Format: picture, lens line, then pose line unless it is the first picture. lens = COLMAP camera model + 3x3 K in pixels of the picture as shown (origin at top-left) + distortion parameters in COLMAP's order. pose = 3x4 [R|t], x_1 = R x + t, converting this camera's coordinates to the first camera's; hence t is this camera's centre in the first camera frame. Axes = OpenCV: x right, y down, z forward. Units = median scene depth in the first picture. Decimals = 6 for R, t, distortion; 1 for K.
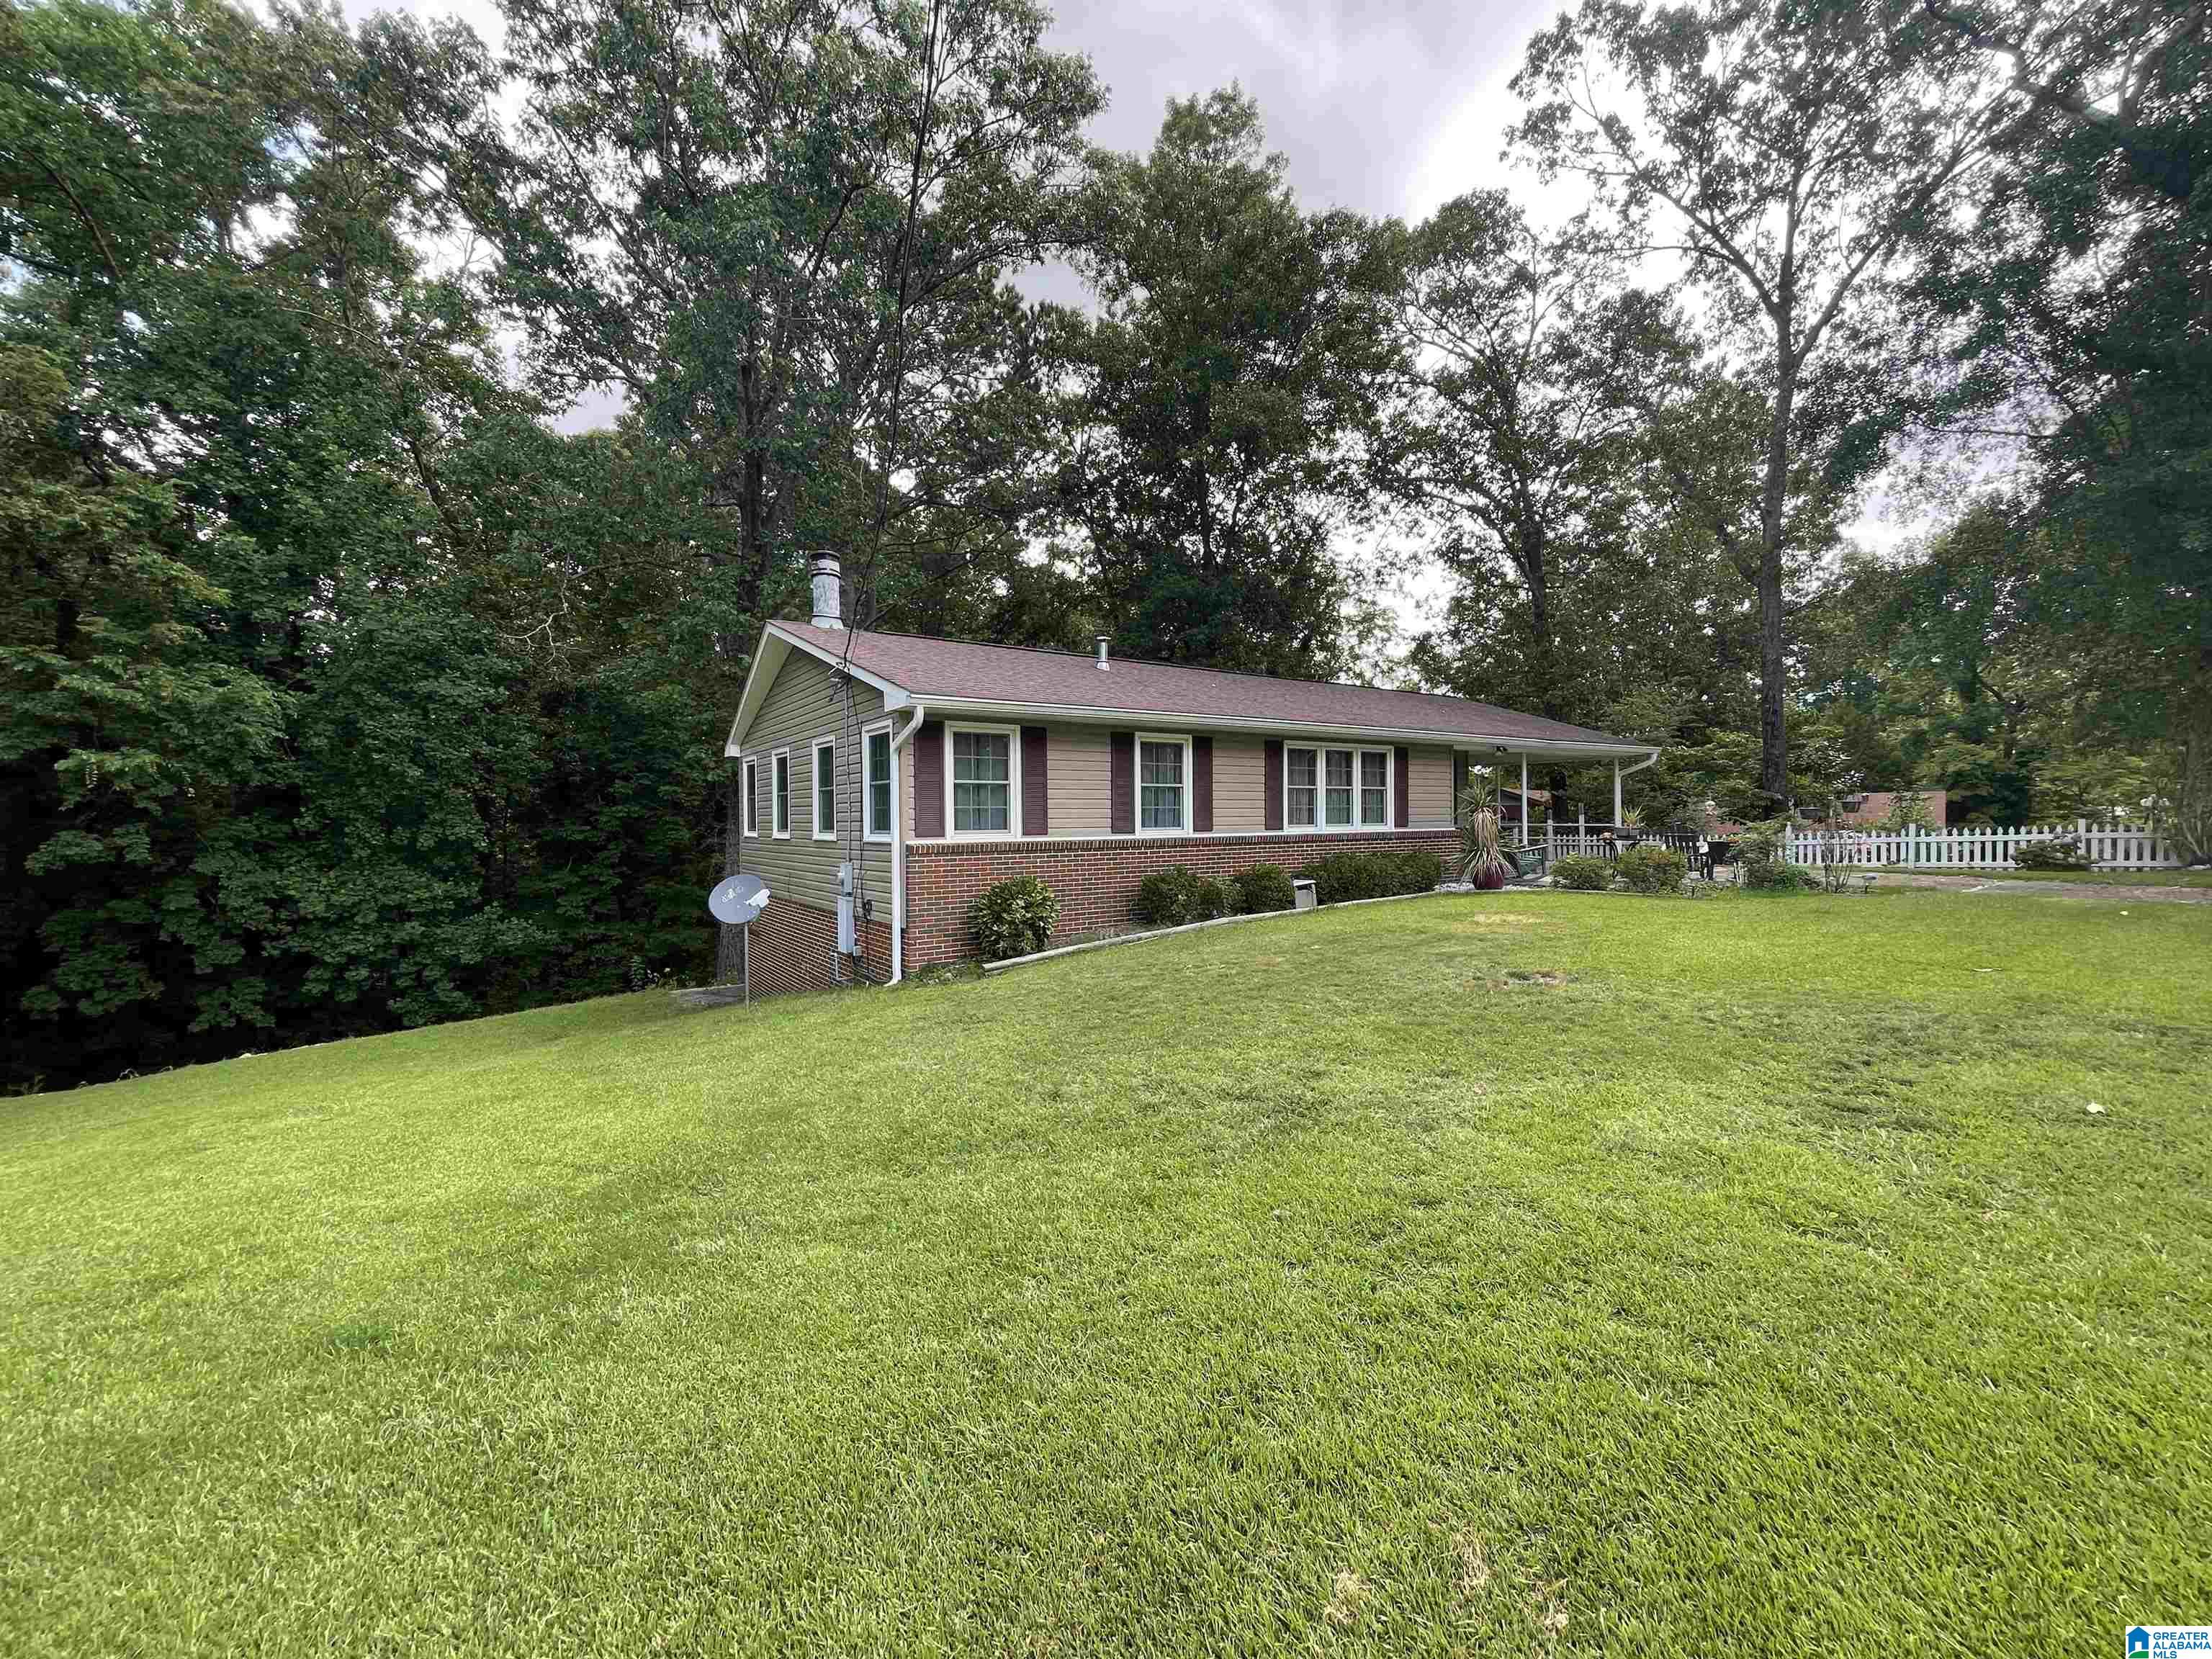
lens RADIAL K [[885.6, 0, 1102.6], [0, 885.6, 828.6], [0, 0, 1]] dist [-0.007583, 0.001531]
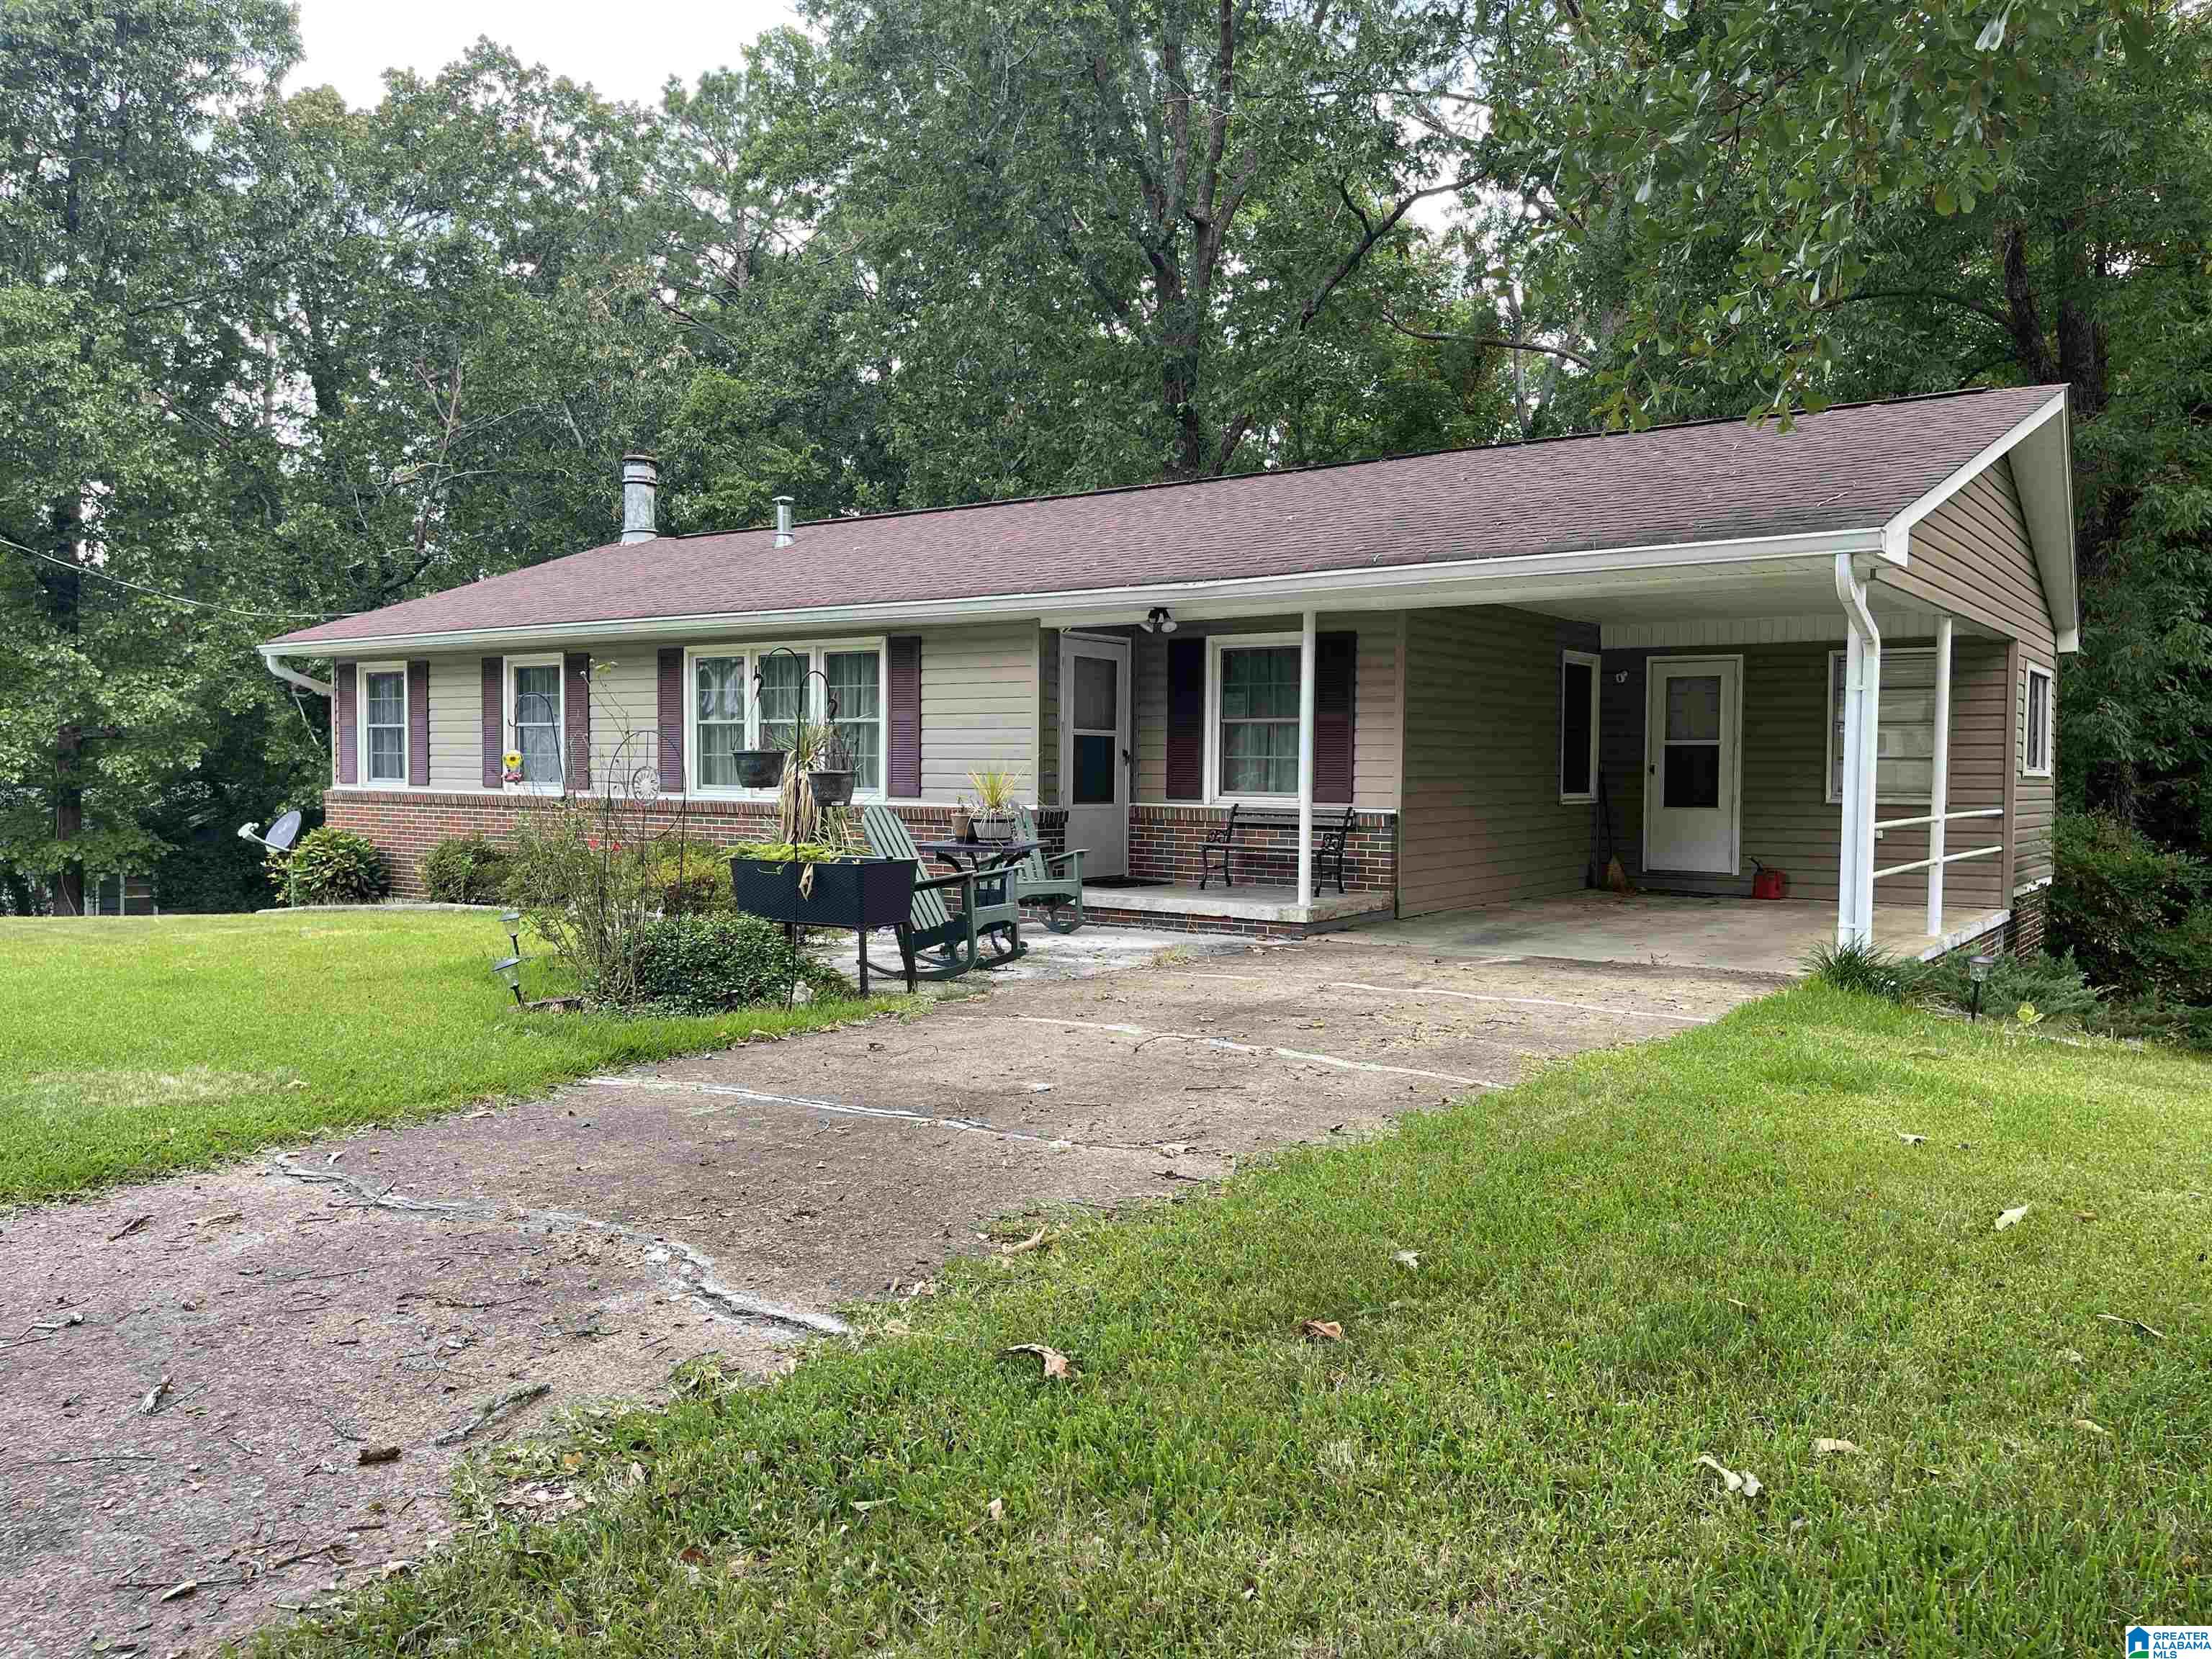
lens RADIAL K [[1651.5, 0, 1127.2], [0, 1651.5, 833.1], [0, 0, 1]] dist [0.055076, -0.064682]
pose [[0.339281, 0.049090, -0.939403, 1.384423], [-0.027231, 0.998731, 0.042355, -0.027815], [0.940291, 0.011210, 0.340187, 0.891468]]
